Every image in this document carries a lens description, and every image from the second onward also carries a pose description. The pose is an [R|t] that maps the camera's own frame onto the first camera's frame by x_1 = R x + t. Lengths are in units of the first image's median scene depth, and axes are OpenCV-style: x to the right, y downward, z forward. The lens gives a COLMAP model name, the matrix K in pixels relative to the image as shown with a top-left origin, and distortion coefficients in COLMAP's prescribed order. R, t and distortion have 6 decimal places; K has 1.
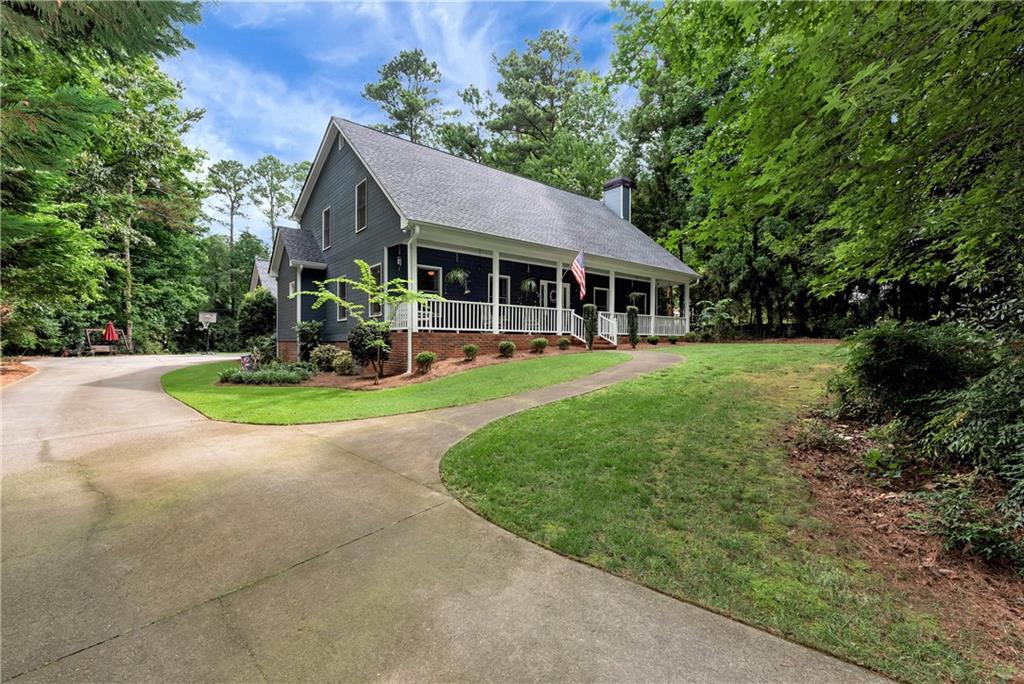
lens RADIAL K [[454.8, 0, 512.0], [0, 454.8, 342.0], [0, 0, 1]] dist [-0.000998, -0.000273]
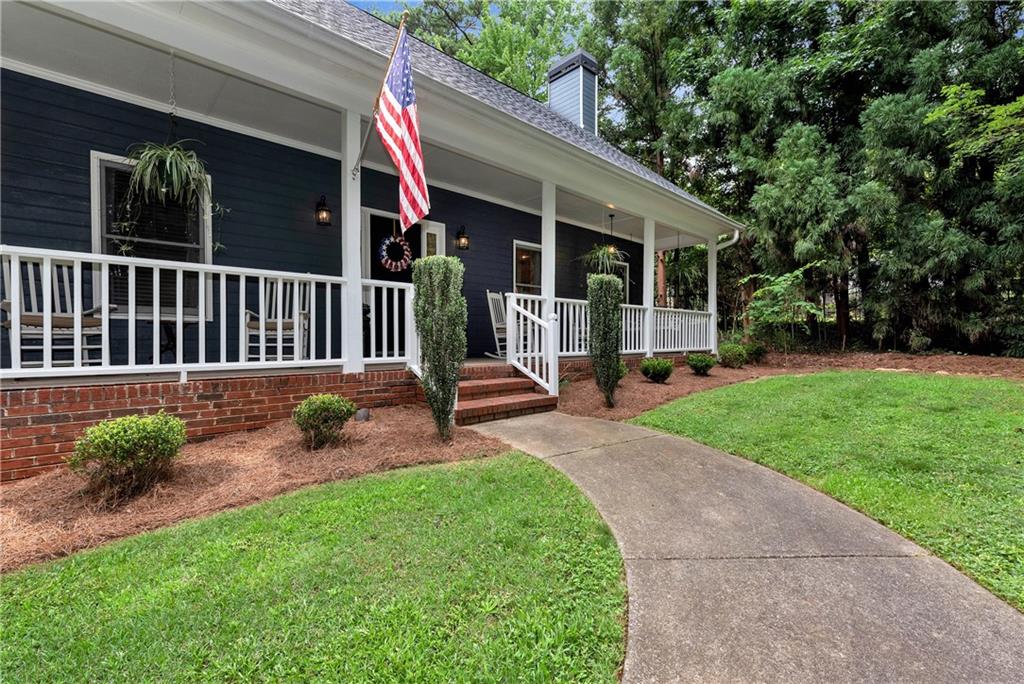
lens RADIAL K [[454.8, 0, 512.0], [0, 454.8, 342.0], [0, 0, 1]] dist [-0.000998, -0.000273]
pose [[0.997292, -0.003439, 0.073467, 0.133206], [0.002772, 0.999954, 0.009181, -0.025773], [-0.073496, -0.008952, 0.997255, 0.519150]]
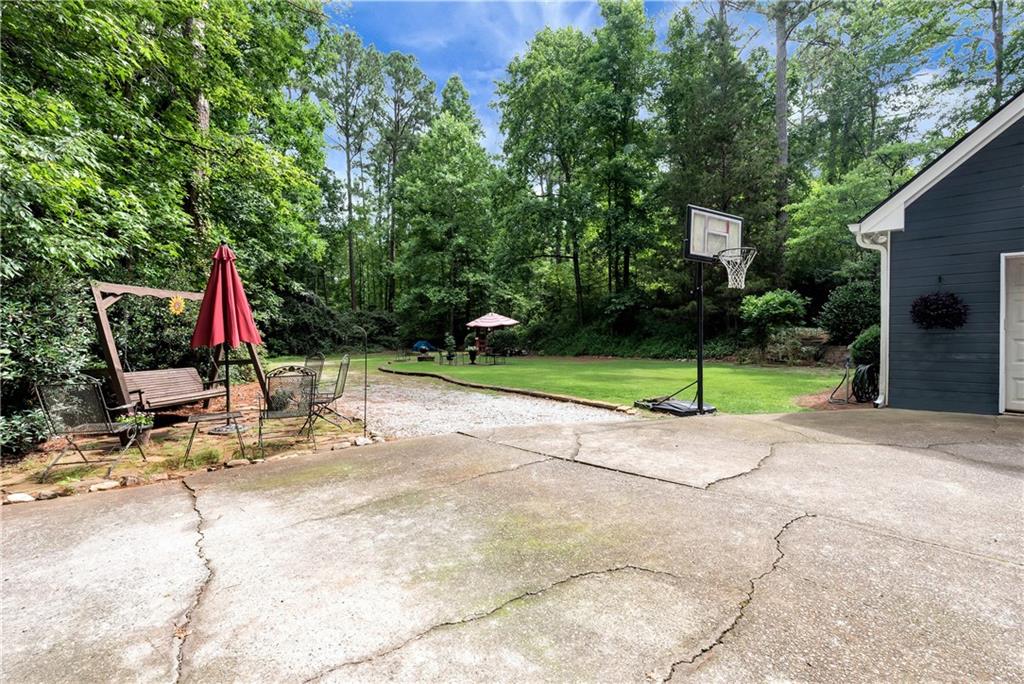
lens RADIAL K [[454.8, 0, 512.0], [0, 454.8, 342.0], [0, 0, 1]] dist [-0.000998, -0.000273]
pose [[0.997301, -0.006532, 0.073134, -1.183479], [0.005265, 0.999833, 0.017511, -0.011719], [-0.073236, -0.017079, 0.997168, 1.219841]]
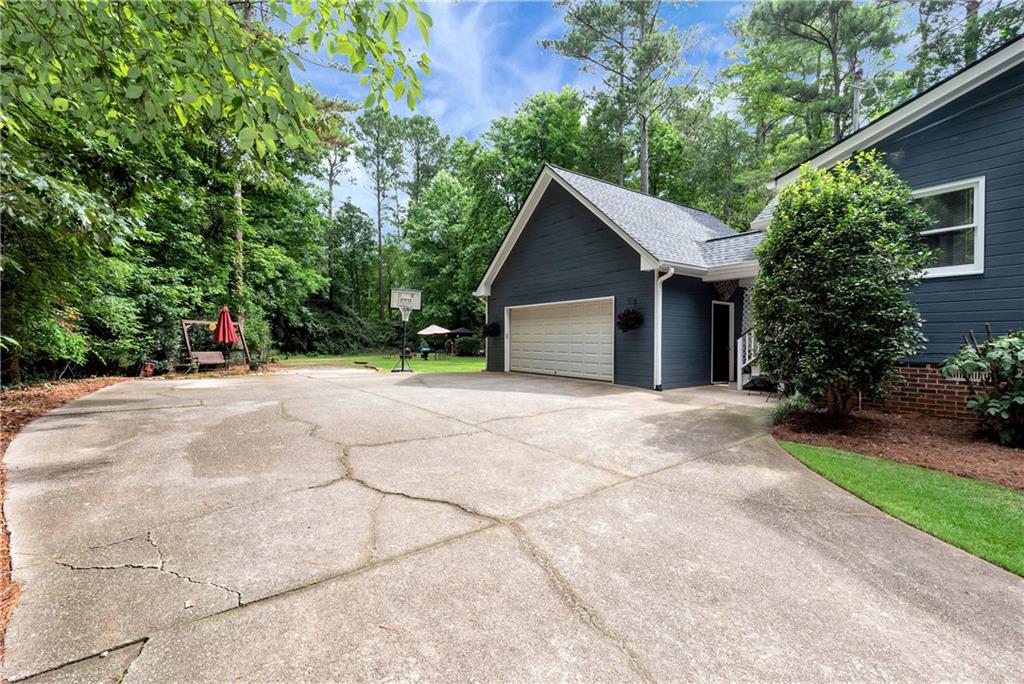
lens RADIAL K [[454.8, 0, 512.0], [0, 454.8, 342.0], [0, 0, 1]] dist [-0.000998, -0.000273]
pose [[0.996828, 0.003679, -0.079500, -0.780463], [-0.003464, 0.999990, 0.002844, -0.009823], [0.079510, -0.002559, 0.996831, 0.767333]]
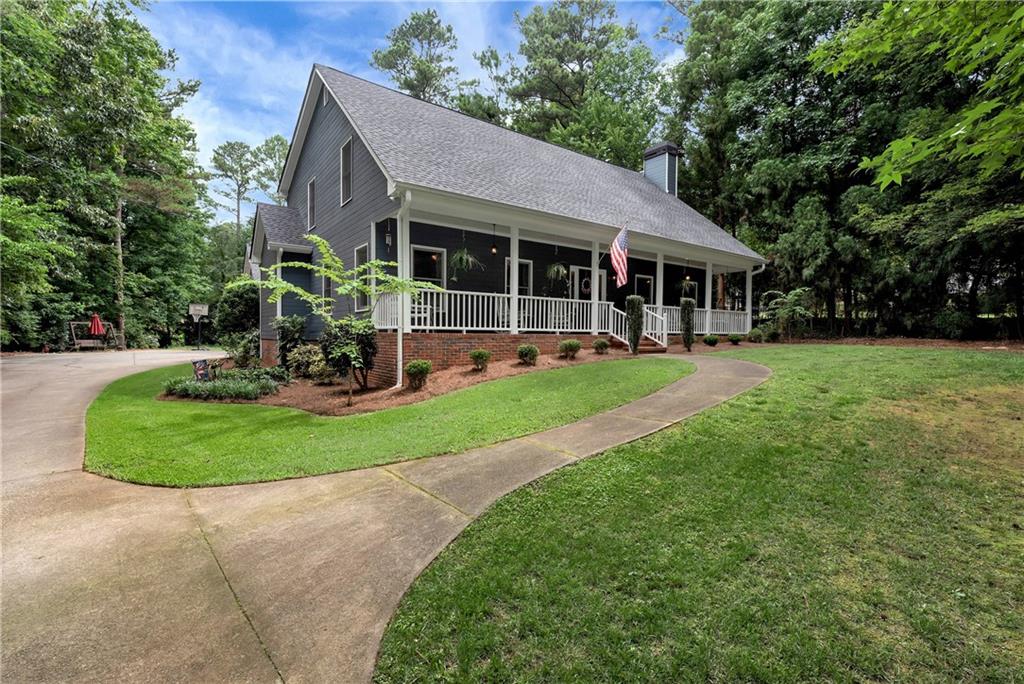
lens RADIAL K [[475.7, 0, 512.0], [0, 475.7, 342.0], [0, 0, 1]] dist [-0.000229, -0.000053]
pose [[0.998888, 0.004673, -0.046916, -0.000510], [-0.003890, 0.999852, 0.016781, -0.011484], [0.046988, -0.016580, 0.998758, 0.121390]]
